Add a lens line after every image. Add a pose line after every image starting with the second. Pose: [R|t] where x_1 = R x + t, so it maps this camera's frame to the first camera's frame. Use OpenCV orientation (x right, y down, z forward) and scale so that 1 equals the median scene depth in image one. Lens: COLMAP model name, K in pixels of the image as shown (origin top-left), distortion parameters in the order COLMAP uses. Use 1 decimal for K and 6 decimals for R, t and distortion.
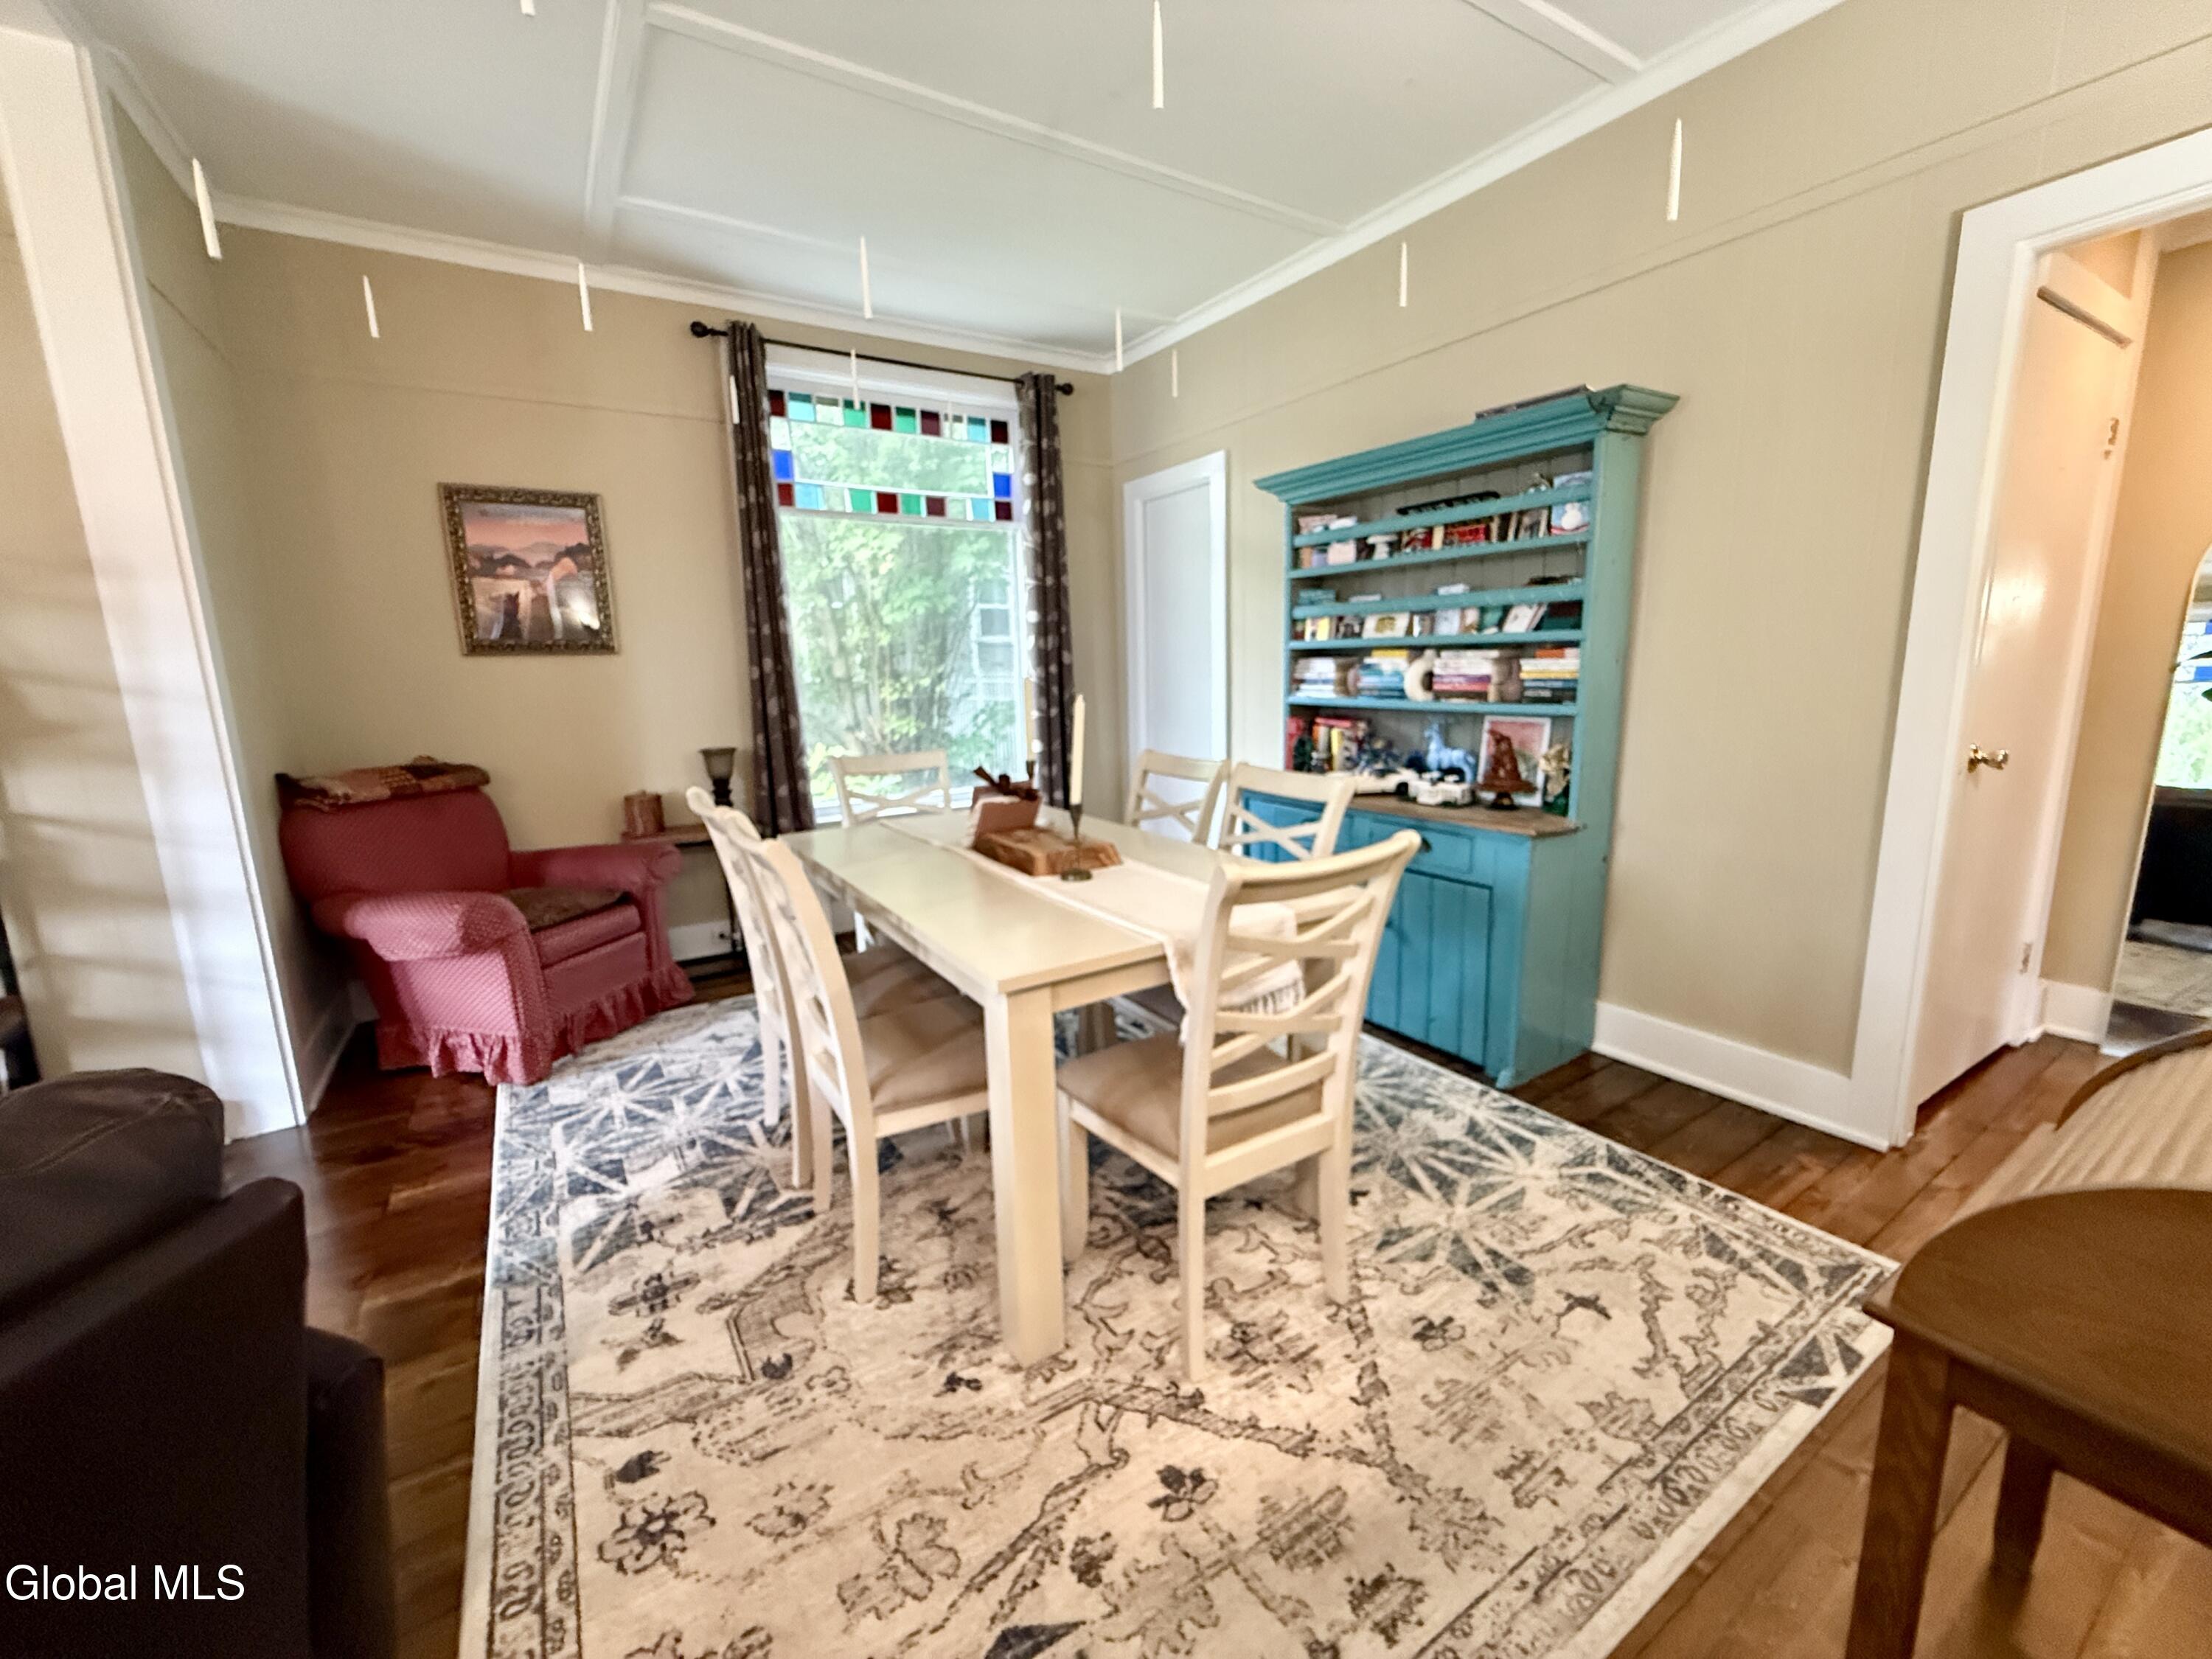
lens RADIAL K [[883.7, 0, 1101.9], [0, 883.7, 832.3], [0, 0, 1]] dist [-0.000130, 0.000248]
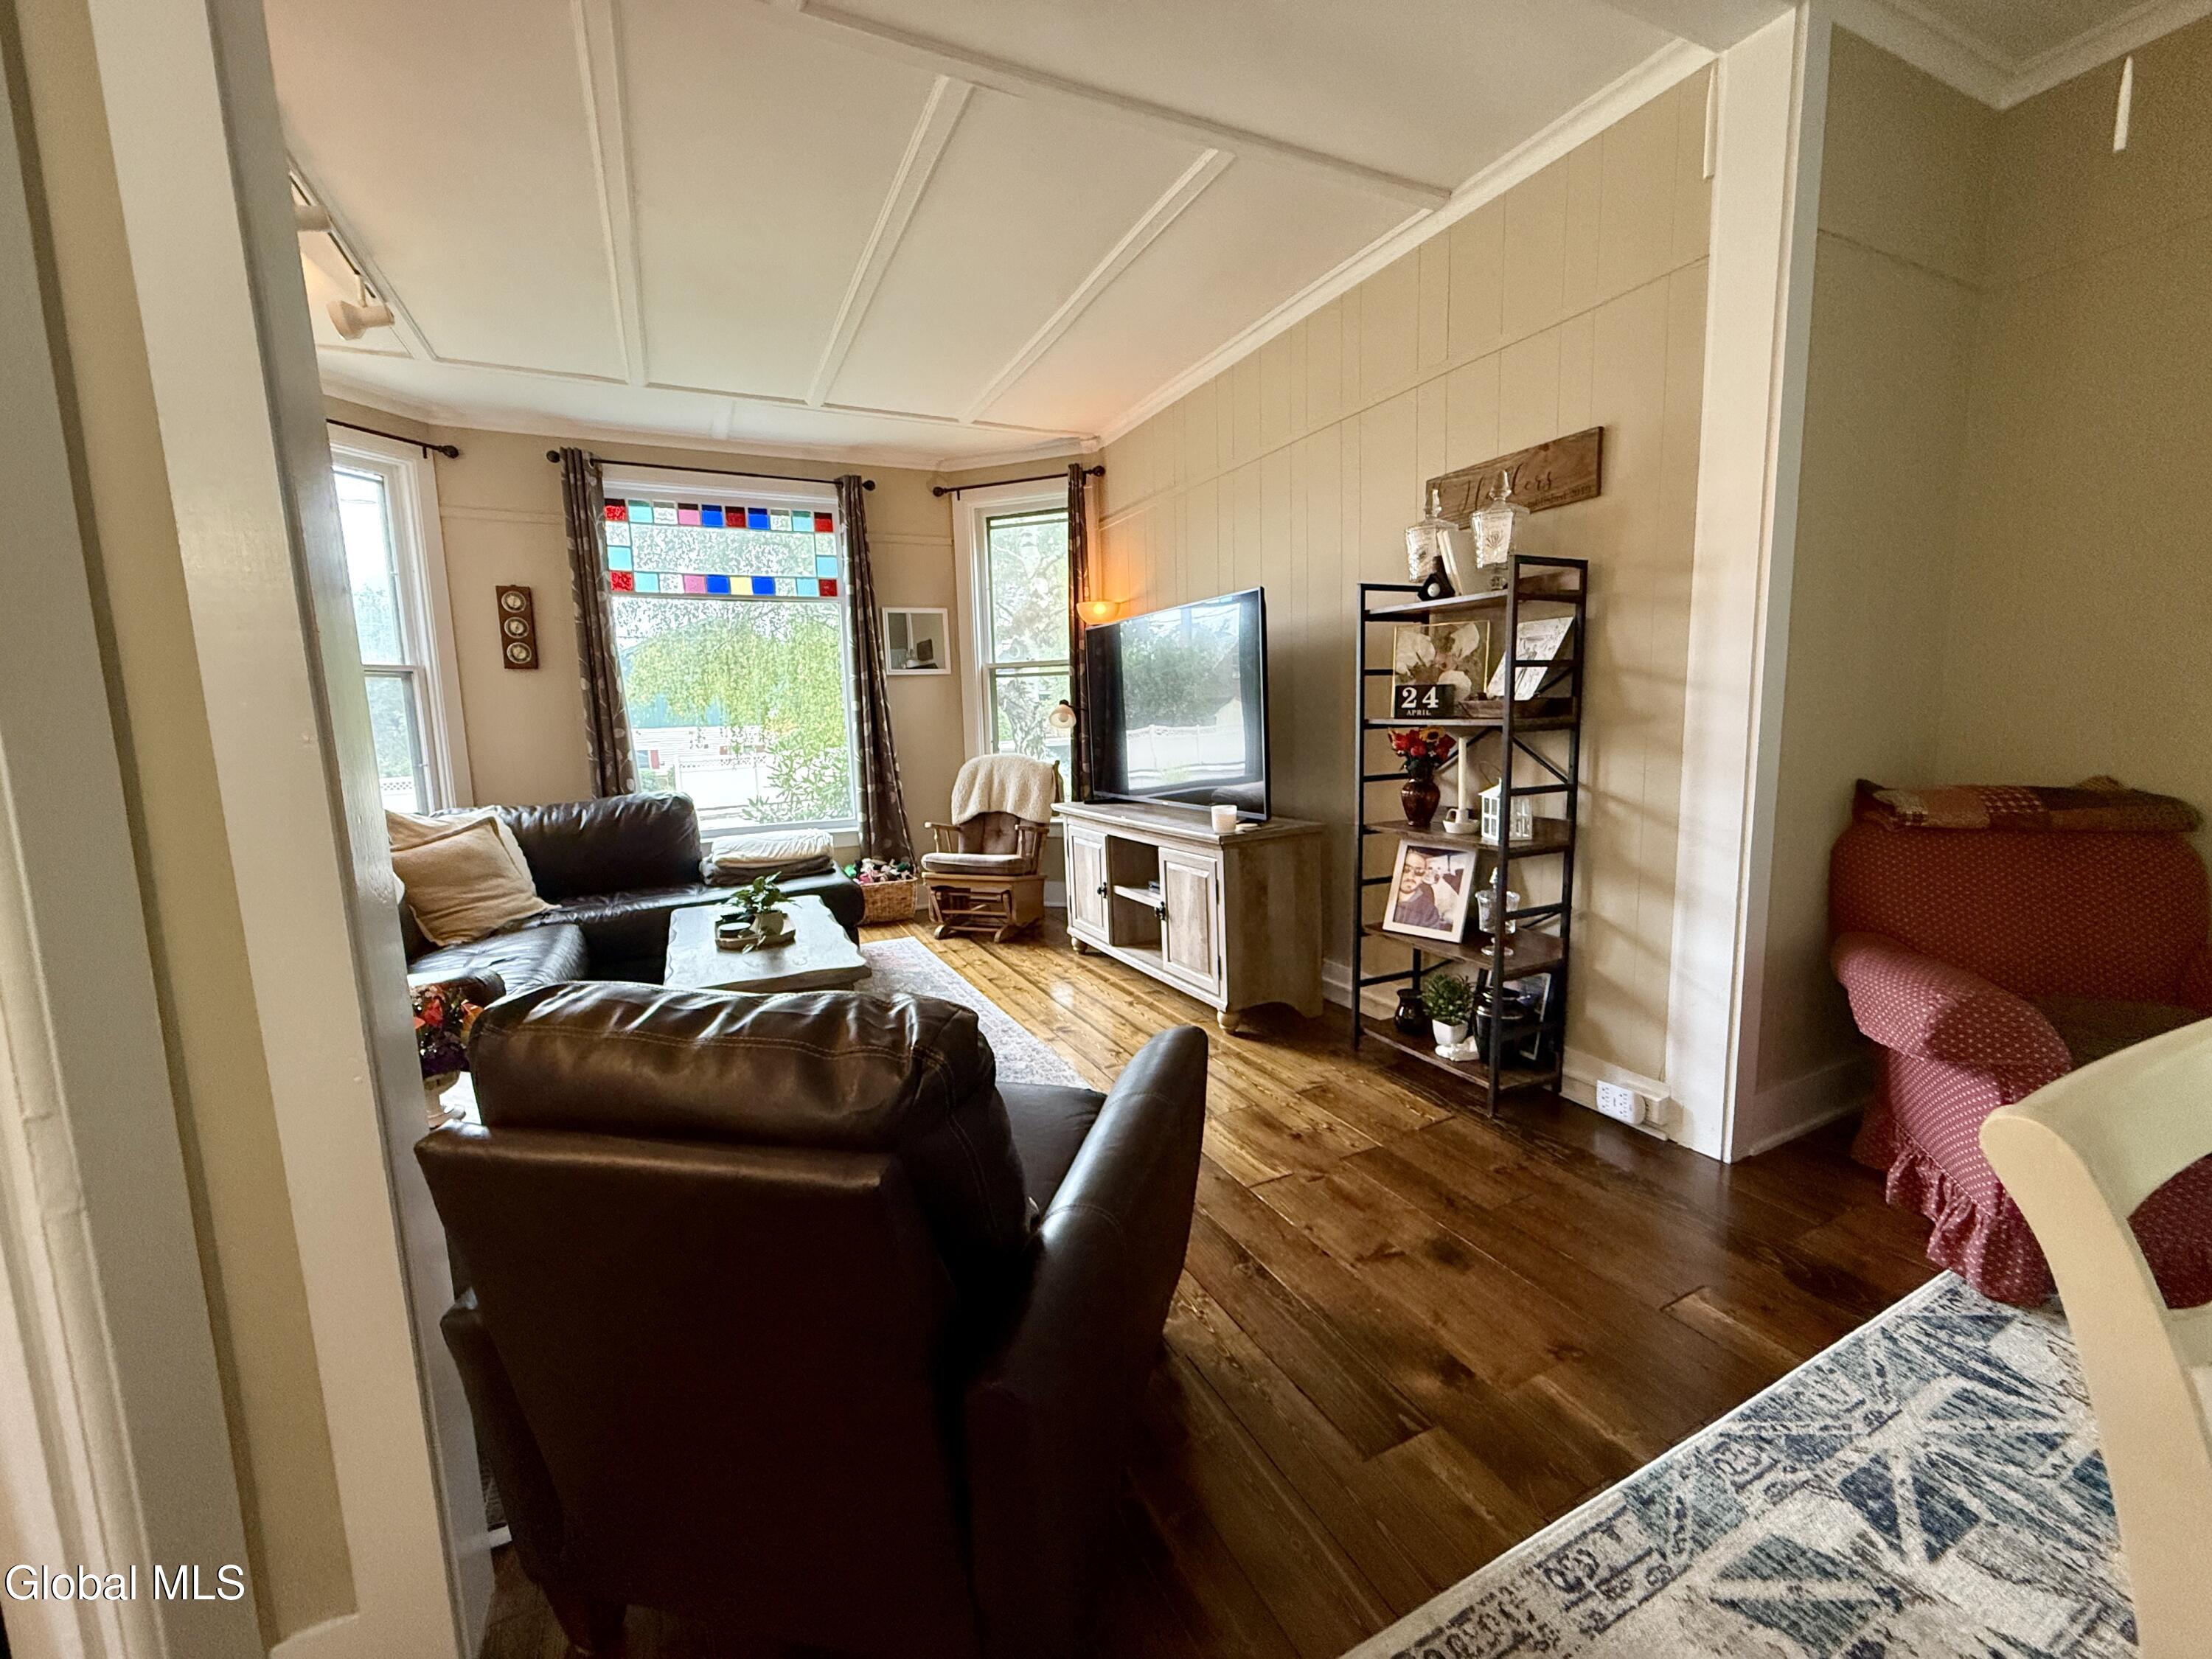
lens RADIAL K [[883.7, 0, 1098.7], [0, 883.7, 825.7], [0, 0, 1]] dist [-0.000130, 0.000248]
pose [[-0.114294, 0.155437, -0.981212, 0.001958], [-0.149417, 0.973759, 0.171661, -0.070306], [0.982146, 0.166230, -0.088069, 0.424112]]
